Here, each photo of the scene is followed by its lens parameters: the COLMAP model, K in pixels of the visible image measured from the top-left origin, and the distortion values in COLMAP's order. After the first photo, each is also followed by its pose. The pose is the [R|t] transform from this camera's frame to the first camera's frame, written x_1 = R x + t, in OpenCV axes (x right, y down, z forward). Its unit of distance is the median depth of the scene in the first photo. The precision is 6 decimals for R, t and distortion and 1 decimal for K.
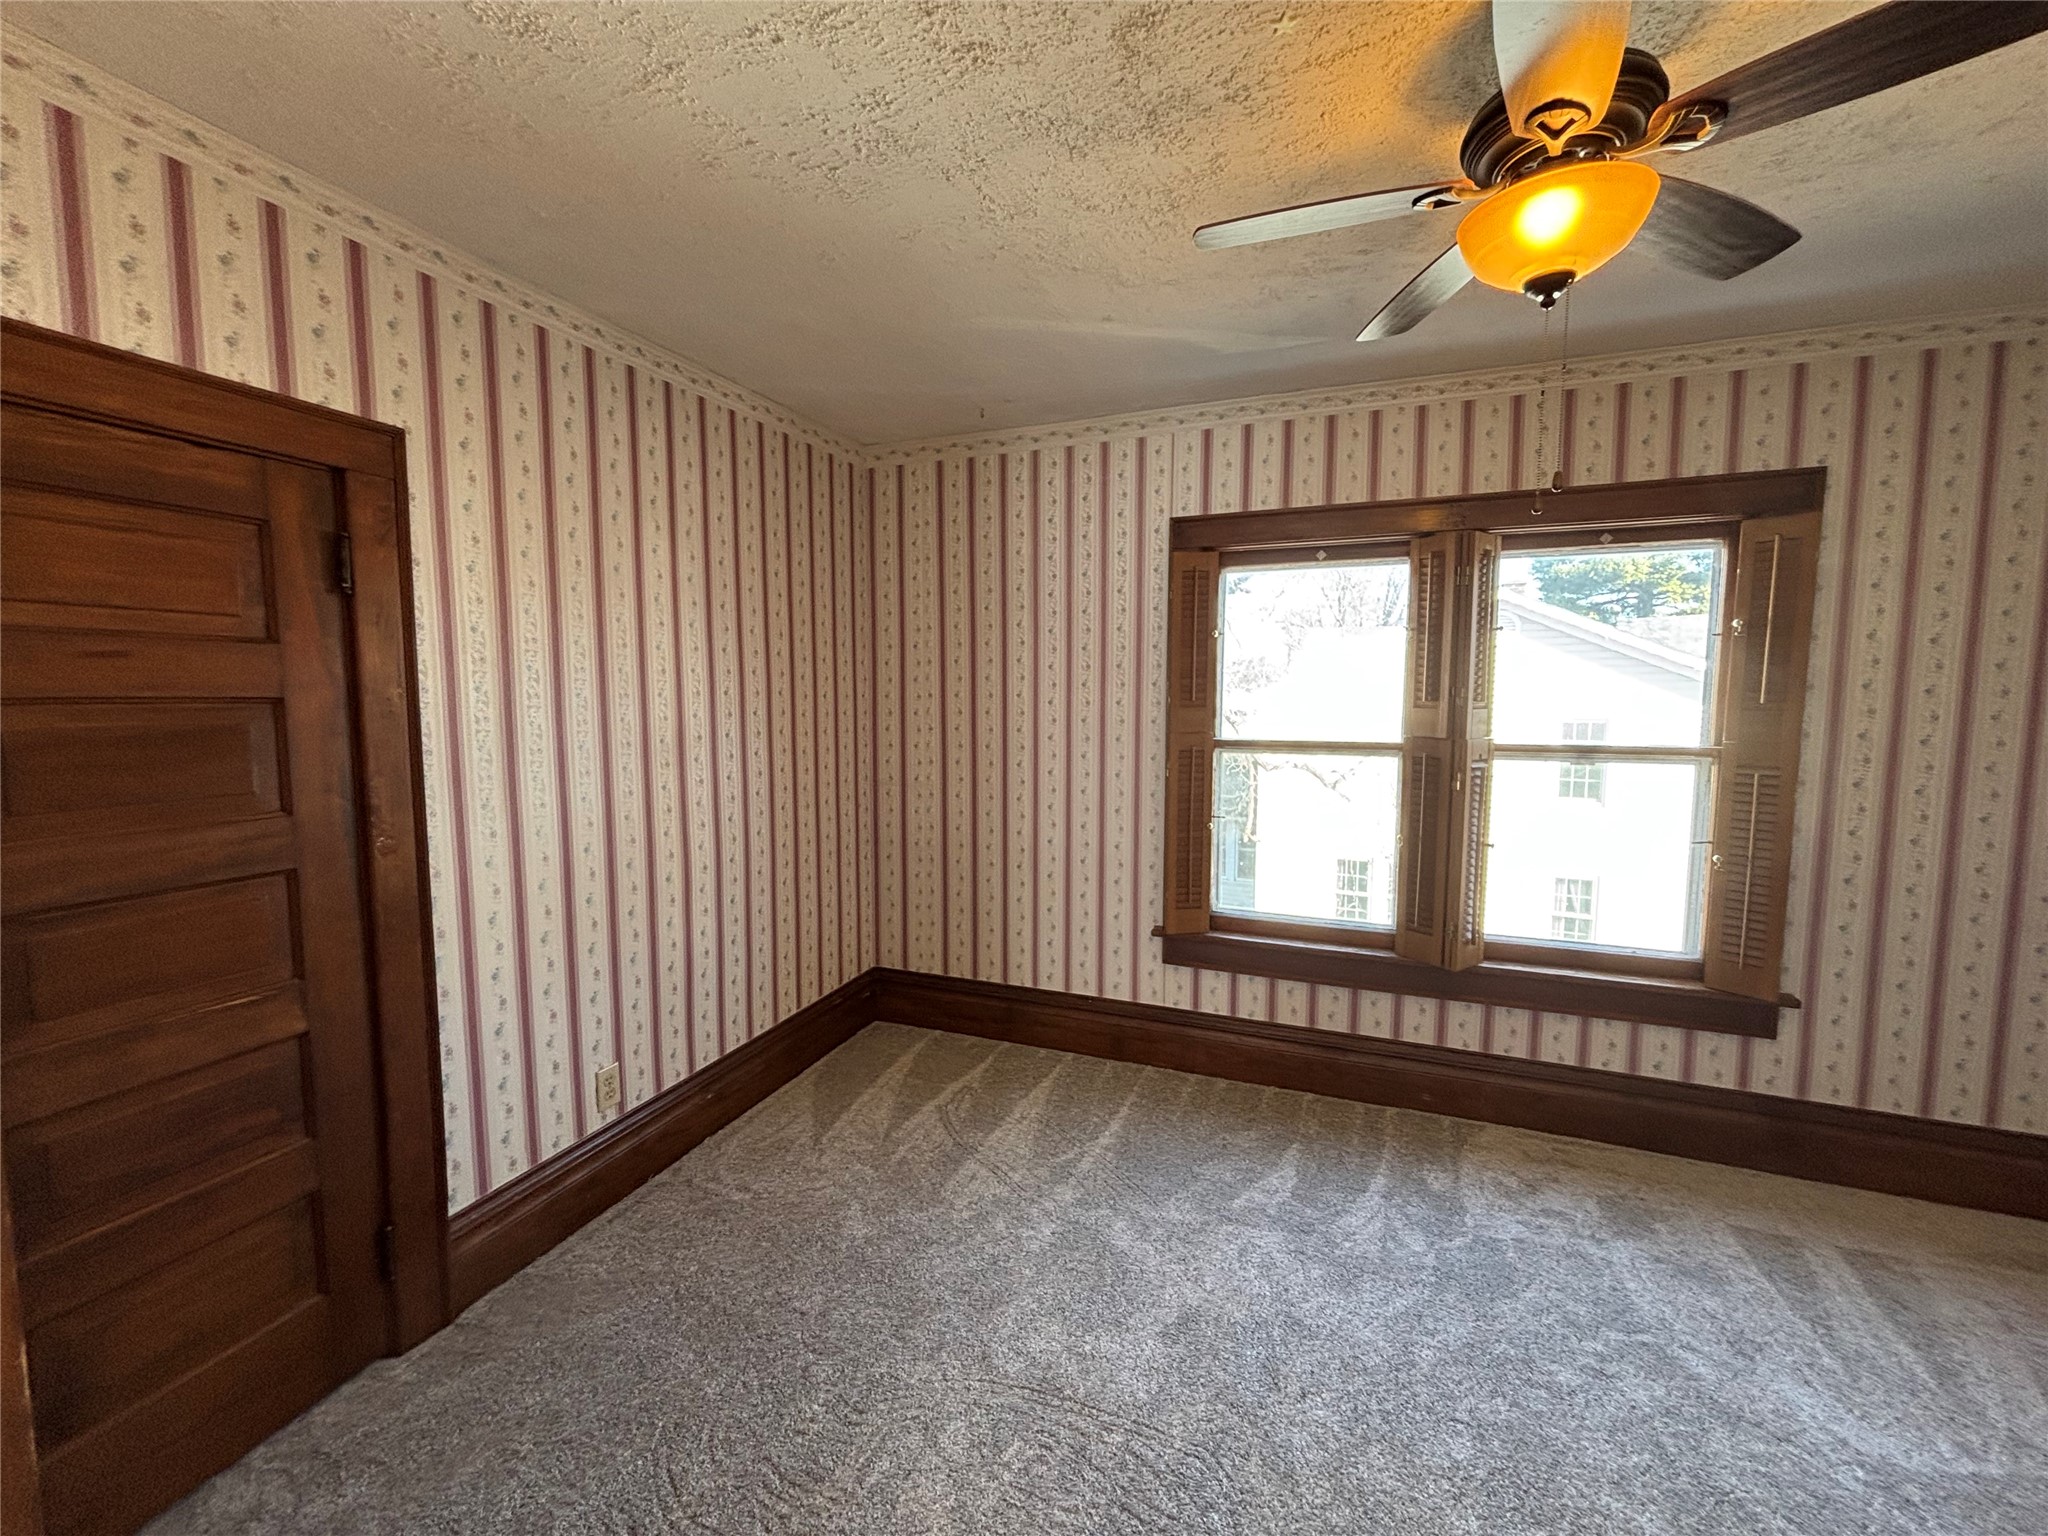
lens RADIAL K [[816.9, 0, 1024.0], [0, 816.9, 768.0], [0, 0, 1]] dist [-0.016428, 0.003315]
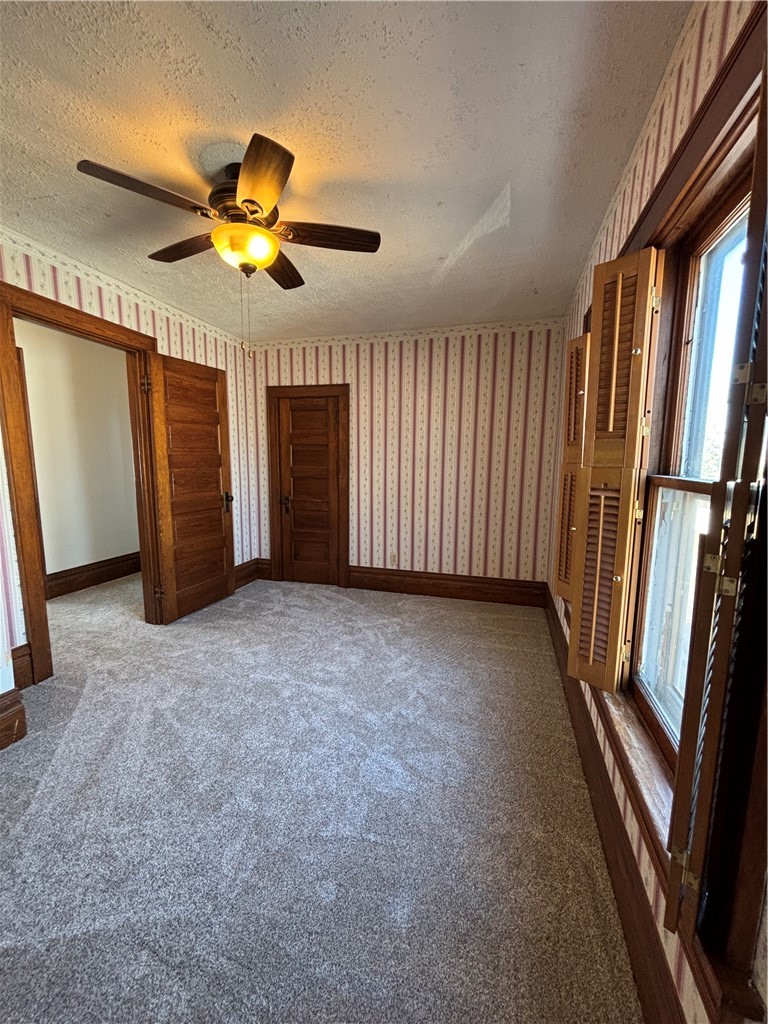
lens RADIAL K [[408.5, 0, 384.0], [0, 408.5, 512.0], [0, 0, 1]] dist [-0.016428, 0.003315]
pose [[0.088988, 0.152929, -0.984222, 1.185048], [-0.094389, 0.984991, 0.144514, -0.051580], [0.991550, 0.080039, 0.102087, 0.773664]]
